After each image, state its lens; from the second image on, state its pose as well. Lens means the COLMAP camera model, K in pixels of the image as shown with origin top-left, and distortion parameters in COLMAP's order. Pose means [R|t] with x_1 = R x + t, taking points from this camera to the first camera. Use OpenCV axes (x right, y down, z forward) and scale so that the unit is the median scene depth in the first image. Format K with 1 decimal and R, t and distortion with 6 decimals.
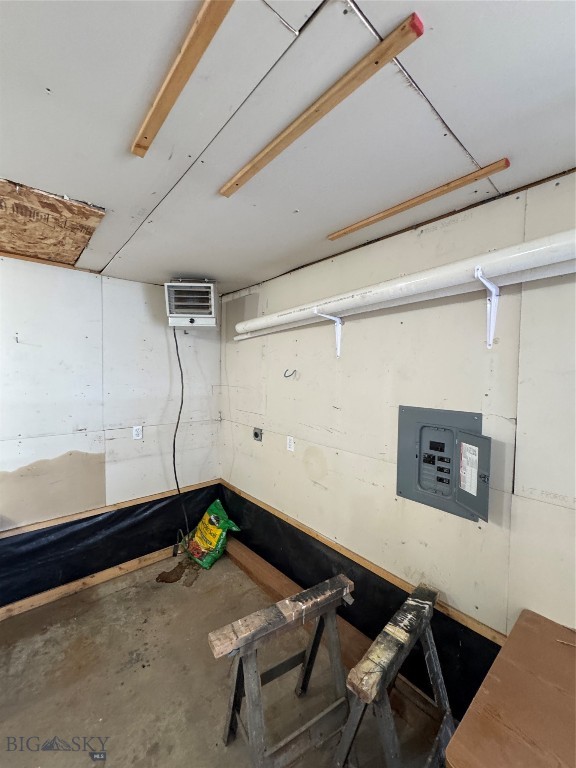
lens RADIAL K [[303.0, 0, 287.8], [0, 303.0, 384.9], [0, 0, 1]] dist [-0.002631, -0.000262]
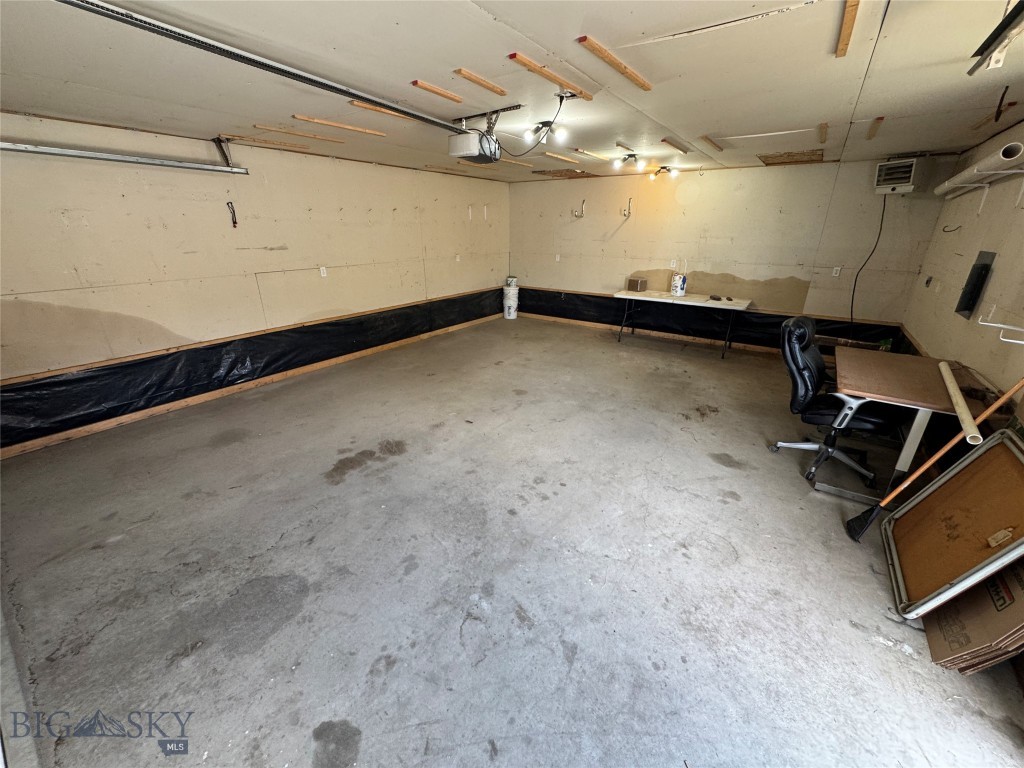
lens RADIAL K [[404.0, 0, 512.5], [0, 404.0, 384.0], [0, 0, 1]] dist [-0.002631, -0.000262]
pose [[0.243127, 0.343445, -0.907157, 1.256774], [-0.039024, 0.937925, 0.344635, 0.059417], [0.969209, -0.048389, 0.241438, -1.201153]]
